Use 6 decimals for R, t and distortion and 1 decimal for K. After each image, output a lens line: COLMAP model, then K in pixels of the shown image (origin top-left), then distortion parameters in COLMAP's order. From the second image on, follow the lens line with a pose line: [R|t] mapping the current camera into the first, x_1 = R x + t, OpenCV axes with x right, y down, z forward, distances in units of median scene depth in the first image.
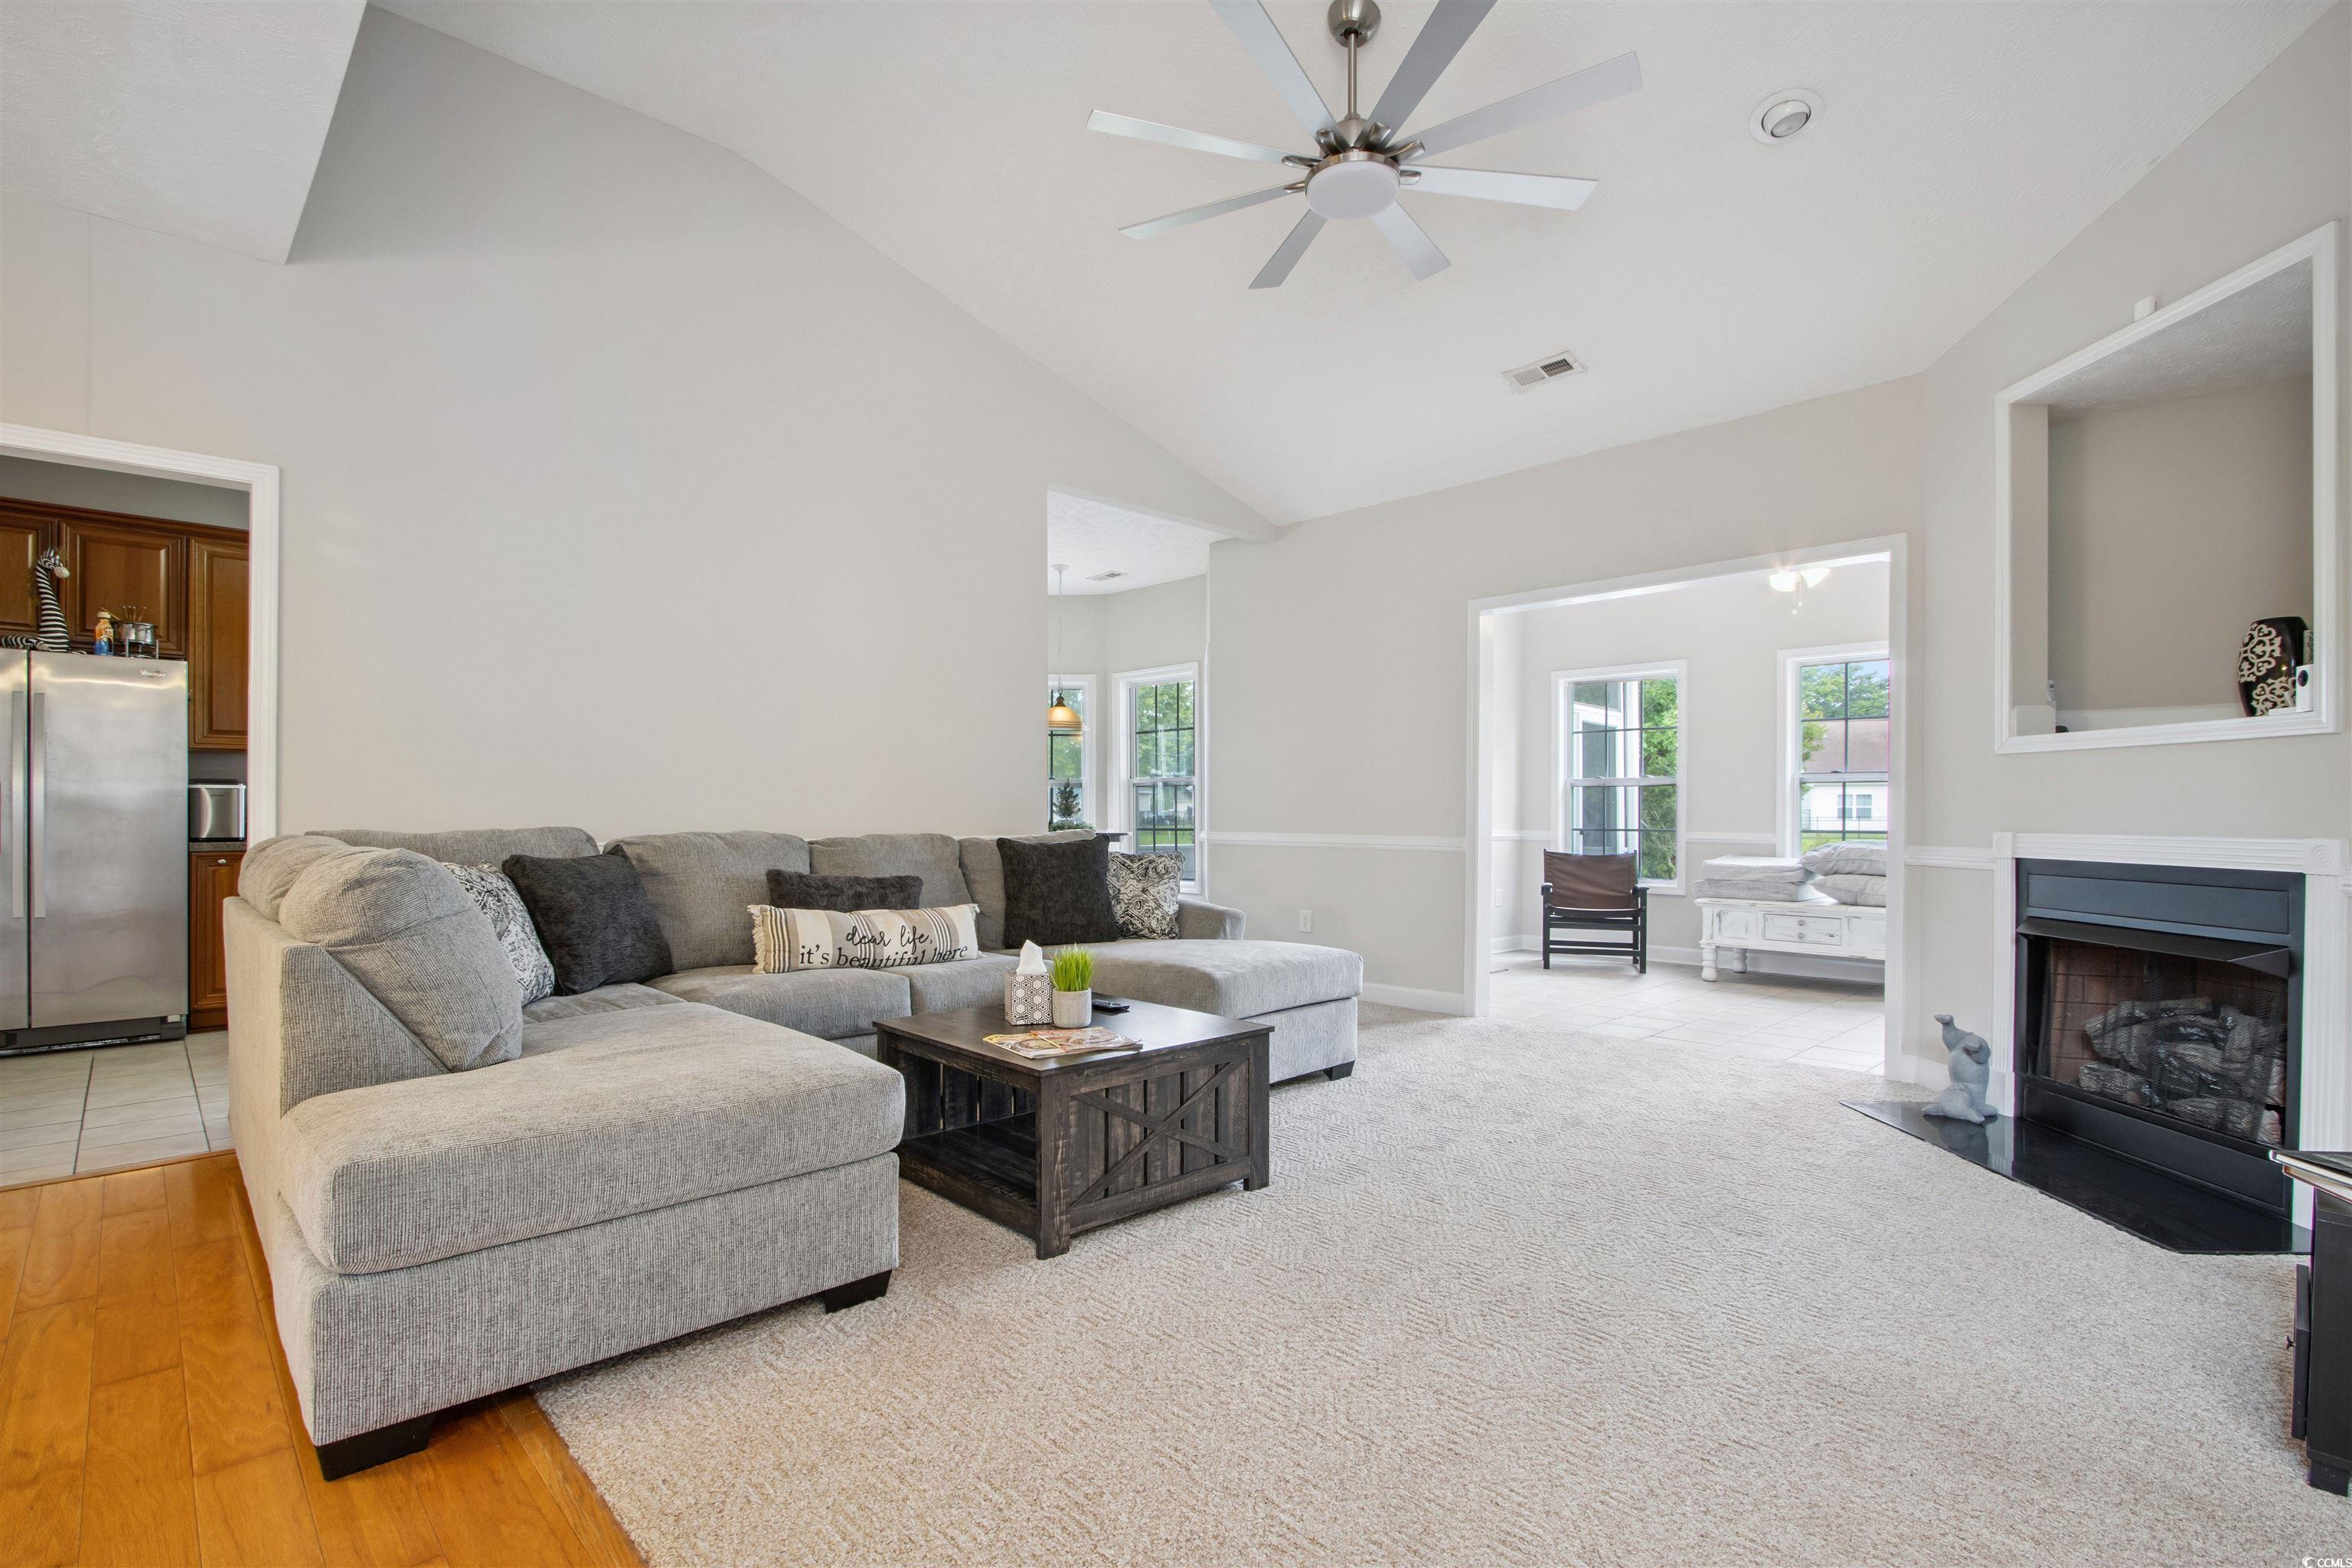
lens RADIAL K [[1099.6, 0, 1143.2], [0, 1099.6, 822.5], [0, 0, 1]] dist [-0.015541, 0.001056]
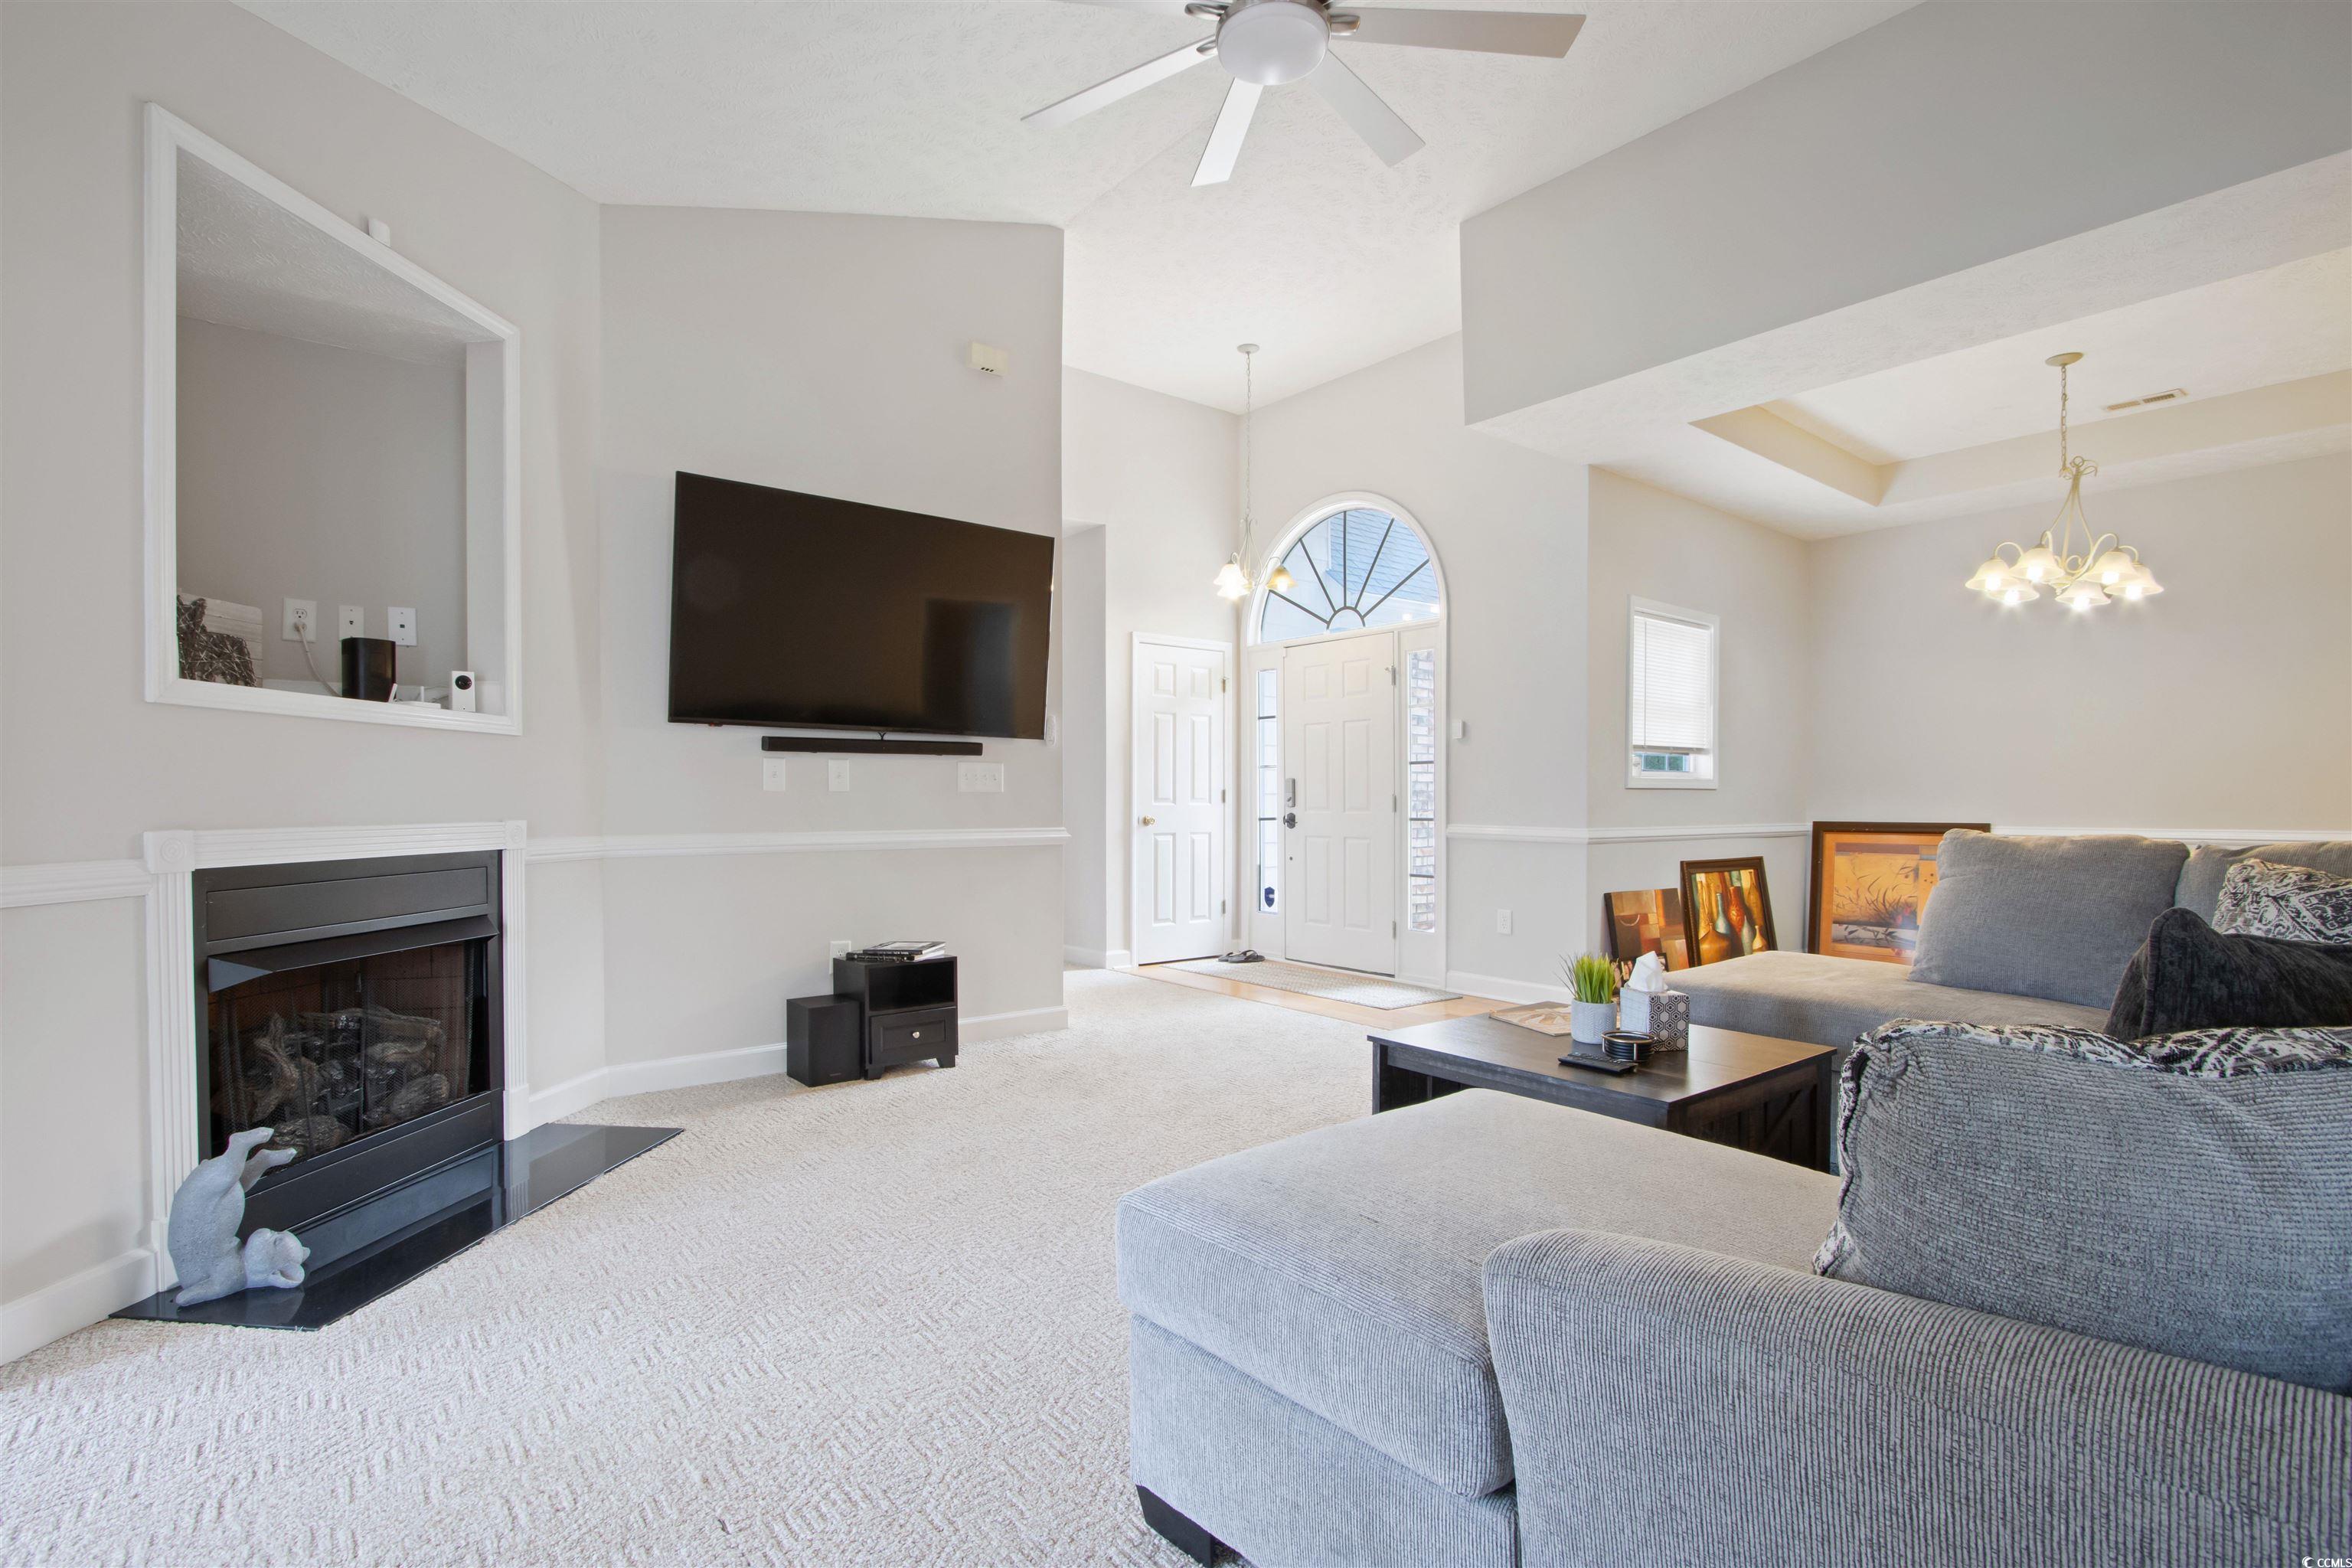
lens RADIAL K [[1110.2, 0, 1181.5], [0, 1110.2, 807.4], [0, 0, 1]] dist [-0.001696, 0.000137]
pose [[-0.998639, -0.004951, 0.051921, 0.144238], [-0.004106, 0.999858, 0.016373, -0.013157], [-0.051995, 0.016138, -0.998517, 1.191380]]
